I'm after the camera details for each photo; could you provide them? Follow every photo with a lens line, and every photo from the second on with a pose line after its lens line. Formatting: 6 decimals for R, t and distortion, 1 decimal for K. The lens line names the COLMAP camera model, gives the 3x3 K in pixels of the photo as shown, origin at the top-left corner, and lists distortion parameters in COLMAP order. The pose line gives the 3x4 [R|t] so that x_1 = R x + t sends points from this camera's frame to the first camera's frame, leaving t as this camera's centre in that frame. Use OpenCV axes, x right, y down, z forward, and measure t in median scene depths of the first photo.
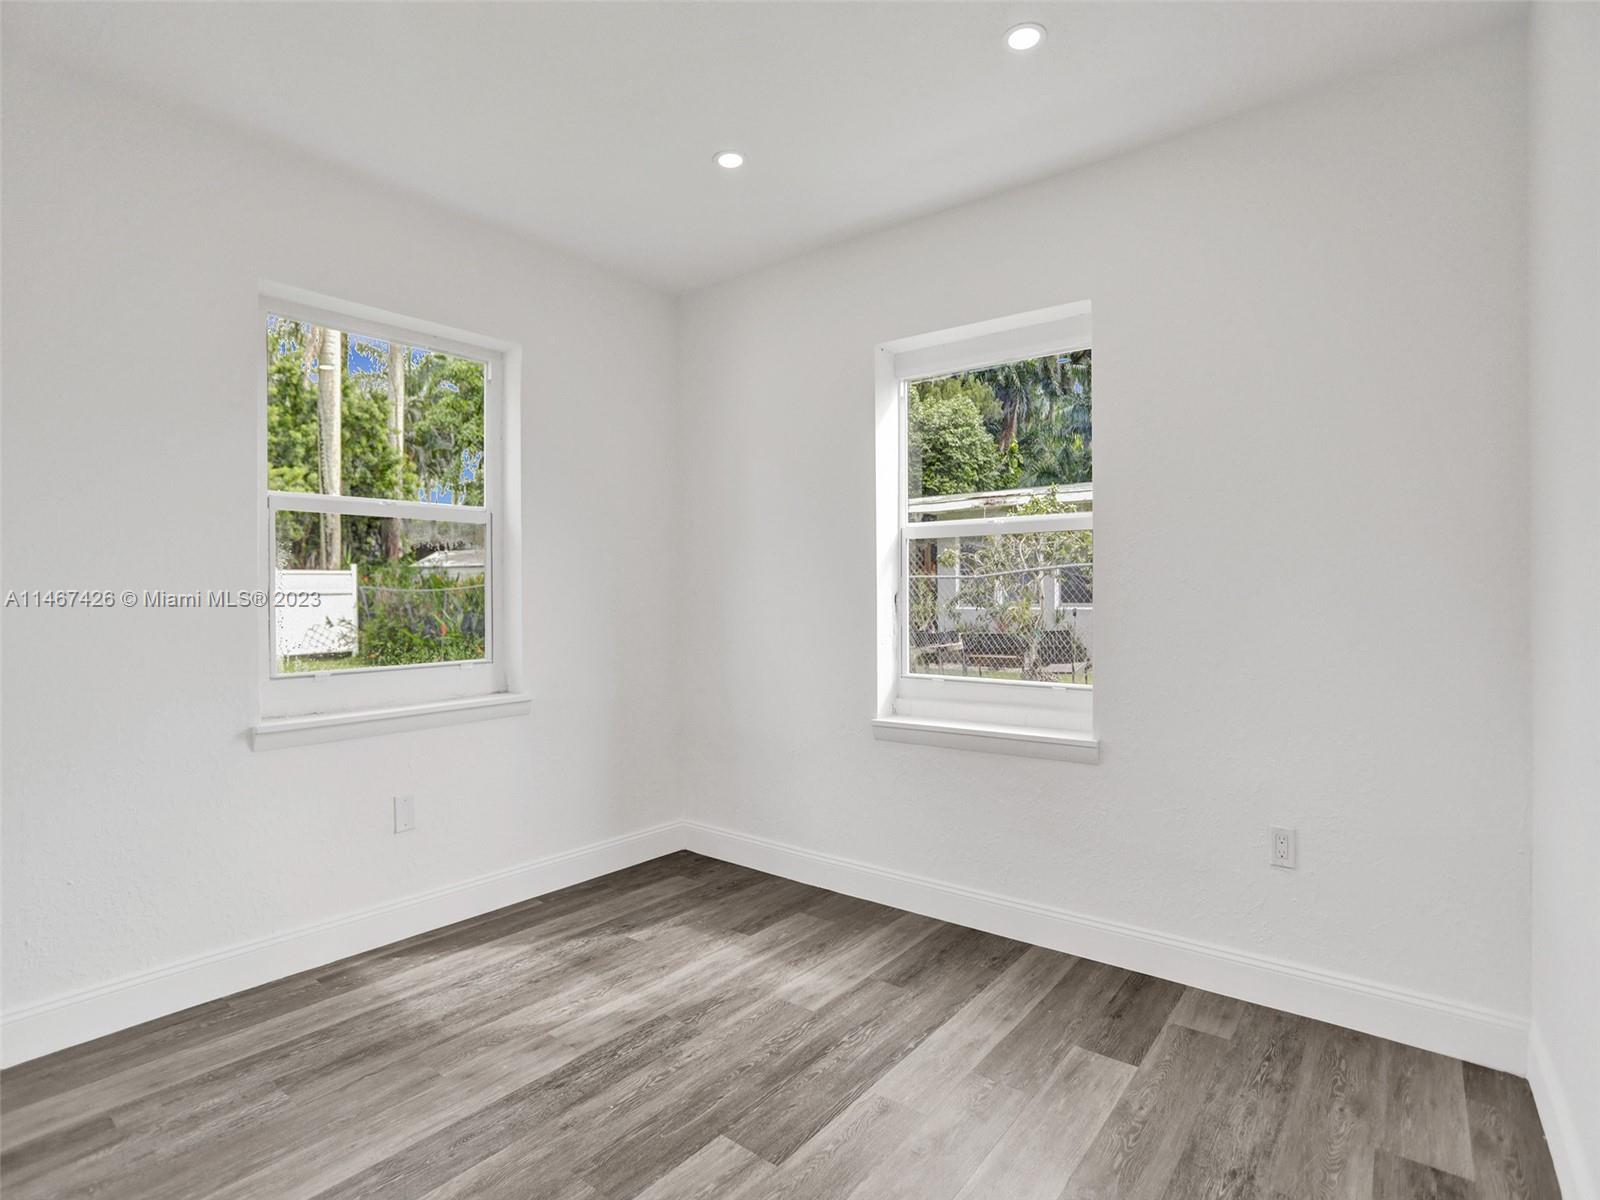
lens RADIAL K [[794.4, 0, 808.6], [0, 794.4, 599.0], [0, 0, 1]] dist [-0.040492, 0.014206]
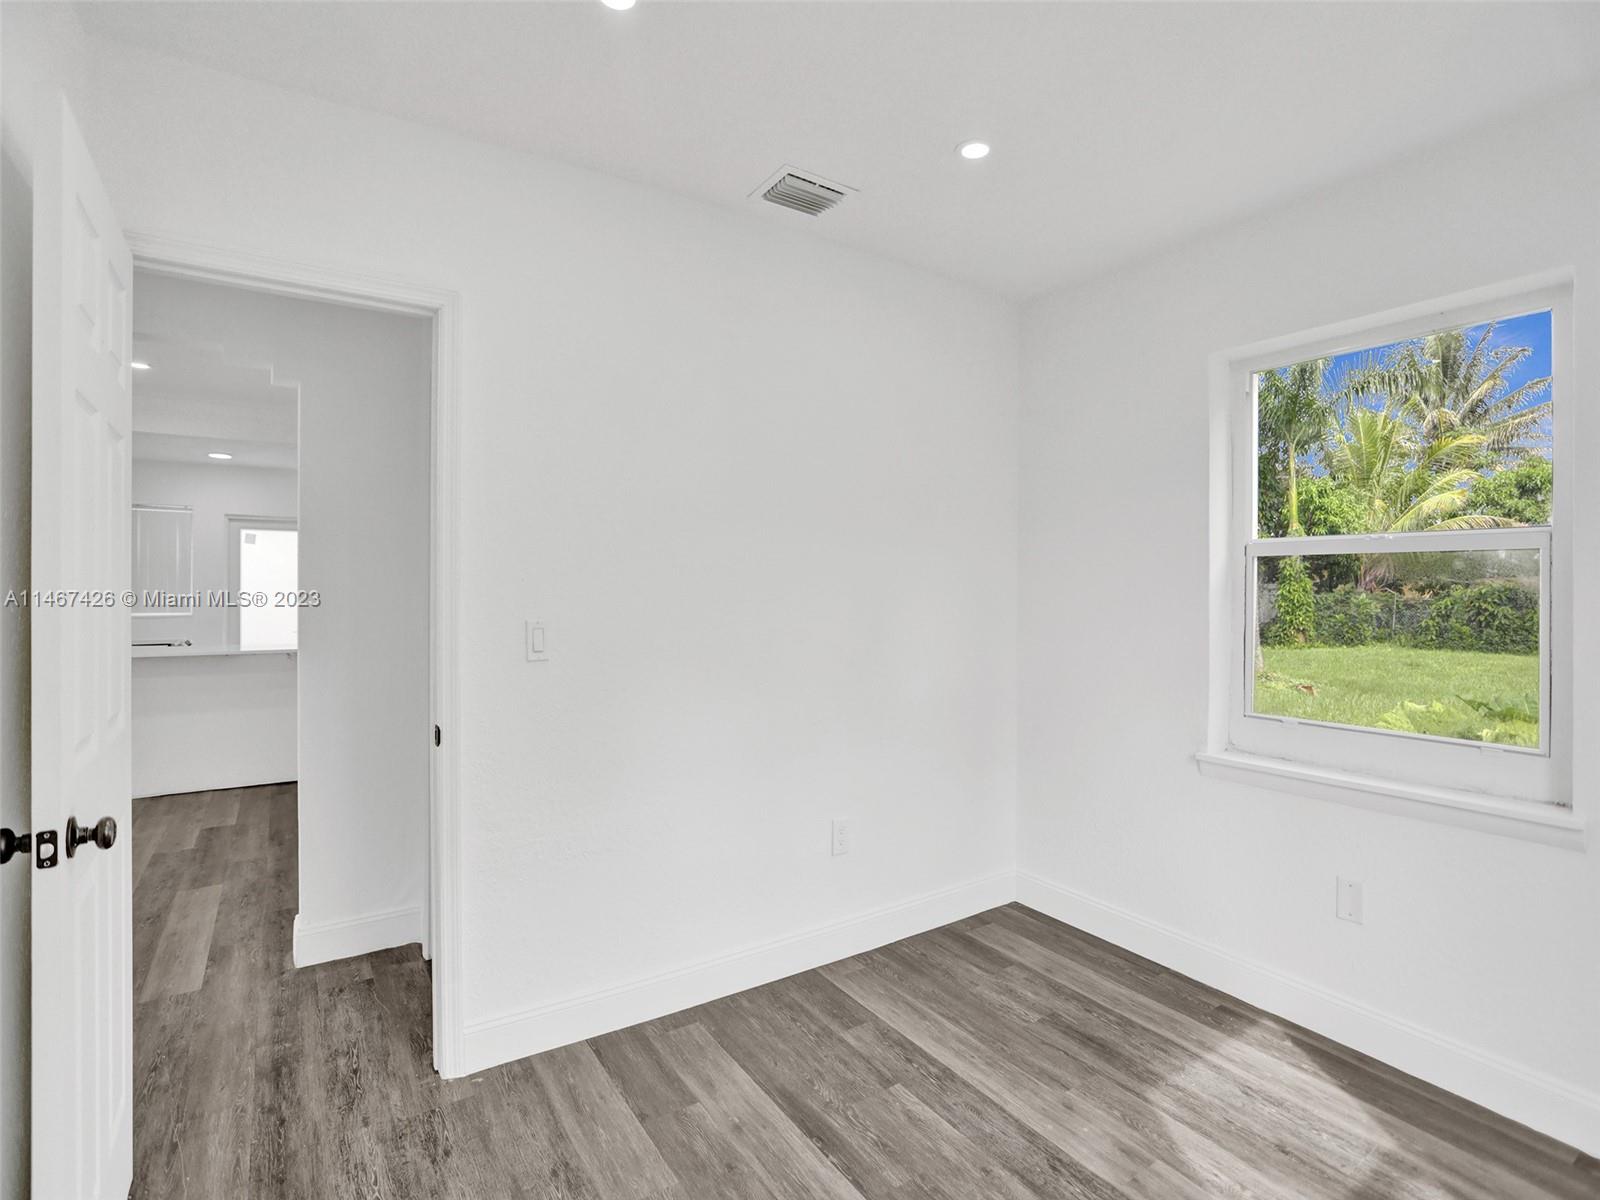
lens RADIAL K [[794.4, 0, 791.3], [0, 794.4, 581.5], [0, 0, 1]] dist [-0.040492, 0.014206]
pose [[-0.325842, 0.005820, -0.945406, 0.615948], [-0.004628, 0.999959, 0.007751, -0.101621], [0.945413, 0.006901, -0.325802, 0.877460]]
